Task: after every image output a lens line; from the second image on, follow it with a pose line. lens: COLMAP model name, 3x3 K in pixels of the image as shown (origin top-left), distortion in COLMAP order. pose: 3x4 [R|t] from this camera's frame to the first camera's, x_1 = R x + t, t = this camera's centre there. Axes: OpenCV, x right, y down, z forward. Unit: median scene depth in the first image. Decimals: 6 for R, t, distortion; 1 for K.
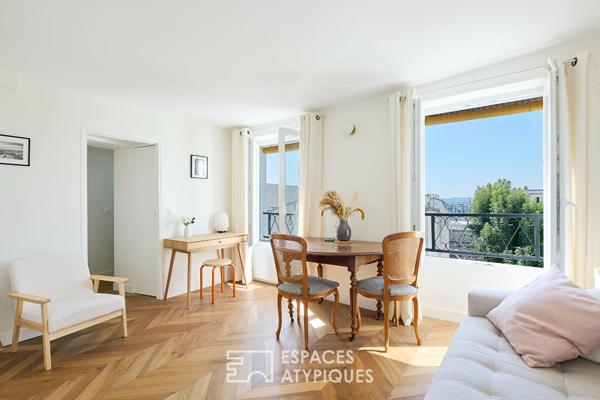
lens RADIAL K [[289.6, 0, 300.0], [0, 289.6, 200.0], [0, 0, 1]] dist [0.045935, -0.000054]
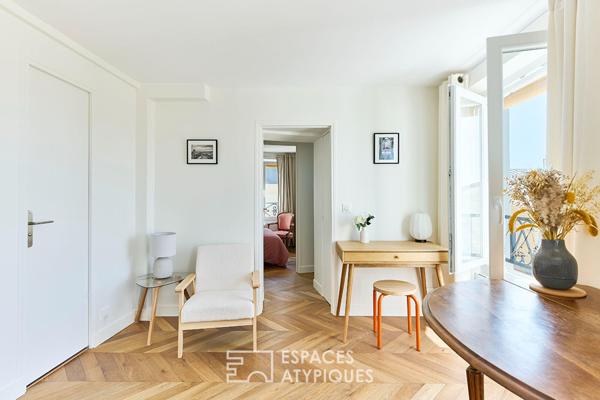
lens RADIAL K [[291.3, 0, 300.6], [0, 291.3, 195.3], [0, 0, 1]] dist [0.000581, 0.000167]
pose [[0.592005, -0.004477, -0.805922, 0.116872], [0.002555, 0.999990, -0.003678, 0.006631], [0.805930, 0.000119, 0.592011, 0.406473]]
